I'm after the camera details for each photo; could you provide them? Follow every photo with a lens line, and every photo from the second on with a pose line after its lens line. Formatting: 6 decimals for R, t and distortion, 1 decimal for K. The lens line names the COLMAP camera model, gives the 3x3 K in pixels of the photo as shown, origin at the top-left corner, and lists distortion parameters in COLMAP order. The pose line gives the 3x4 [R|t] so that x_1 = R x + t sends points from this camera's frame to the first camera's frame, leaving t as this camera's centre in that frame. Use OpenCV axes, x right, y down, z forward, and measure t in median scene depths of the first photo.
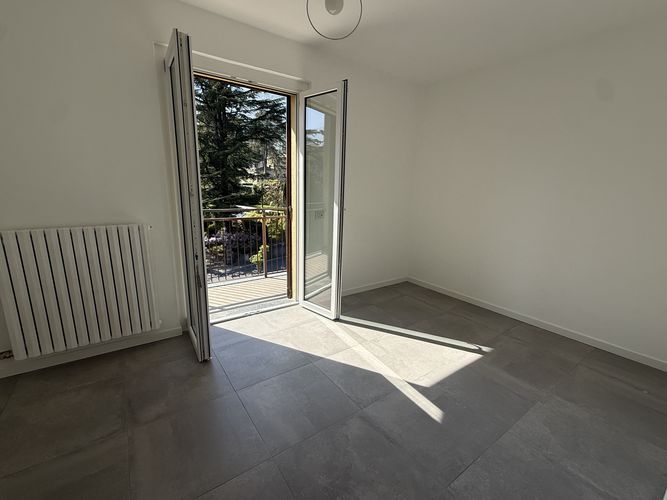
lens RADIAL K [[291.8, 0, 332.8], [0, 291.8, 250.8], [0, 0, 1]] dist [0.000101, -0.000312]
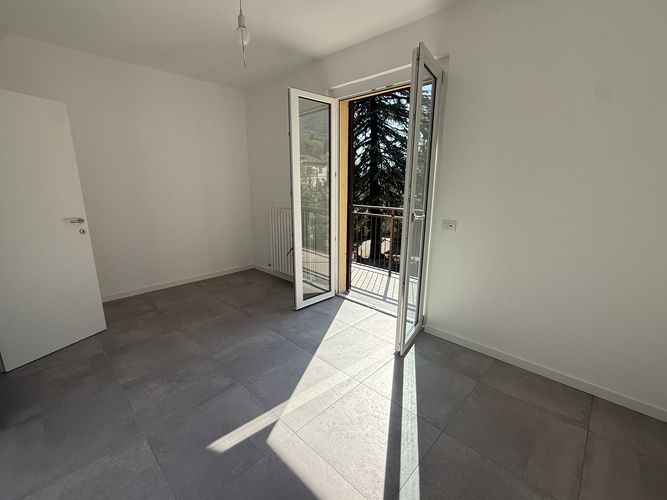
lens RADIAL K [[291.8, 0, 332.7], [0, 291.8, 250.0], [0, 0, 1]] dist [0.000101, -0.000312]
pose [[0.190049, 0.198256, -0.961549, 0.862290], [-0.210315, 0.964884, 0.157375, -0.157639], [0.958983, 0.172319, 0.225072, 0.746905]]
